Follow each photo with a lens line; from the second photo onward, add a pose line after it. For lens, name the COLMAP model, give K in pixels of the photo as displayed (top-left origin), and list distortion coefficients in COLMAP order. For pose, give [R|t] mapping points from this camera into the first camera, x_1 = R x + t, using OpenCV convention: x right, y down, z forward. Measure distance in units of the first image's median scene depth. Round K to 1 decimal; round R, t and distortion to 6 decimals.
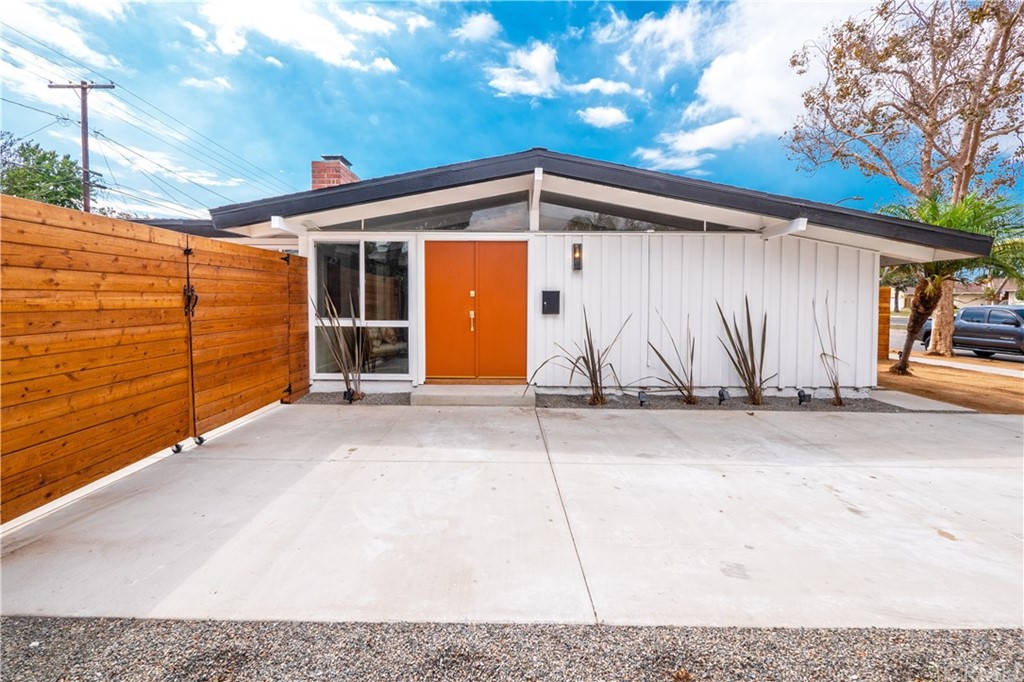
lens RADIAL K [[447.3, 0, 490.3], [0, 447.3, 318.1], [0, 0, 1]] dist [-0.002589, -0.000212]
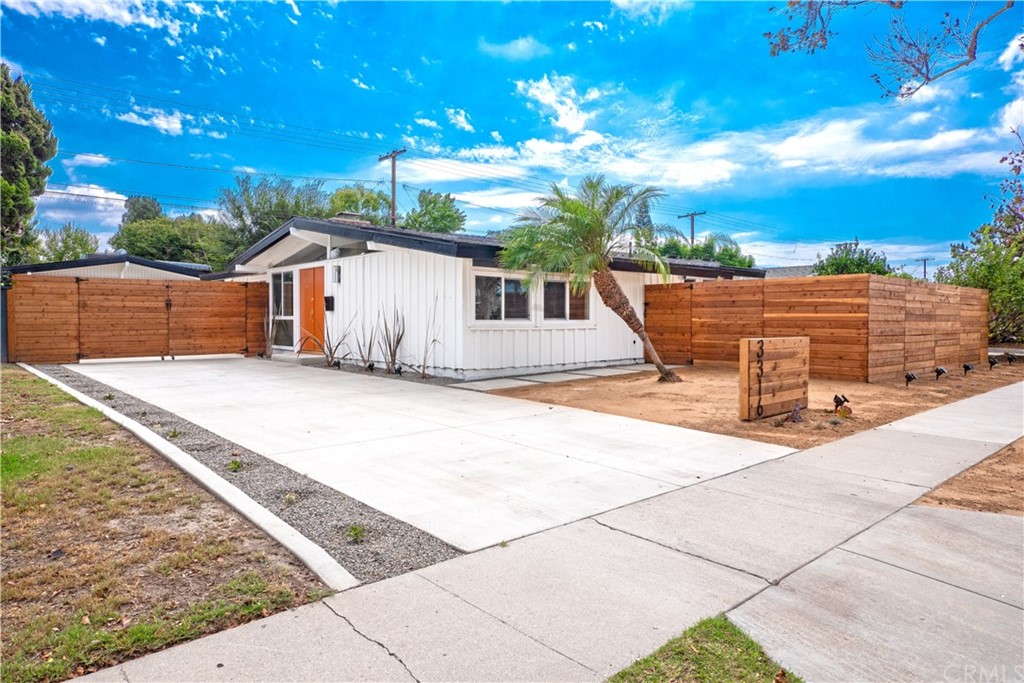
lens RADIAL K [[627.1, 0, 513.8], [0, 627.1, 337.6], [0, 0, 1]] dist [0.011103, 0.000734]
pose [[0.682138, 0.017657, -0.731010, 2.215099], [-0.023758, 0.999716, 0.001978, 0.064714], [0.730837, 0.016019, 0.682364, -0.039390]]
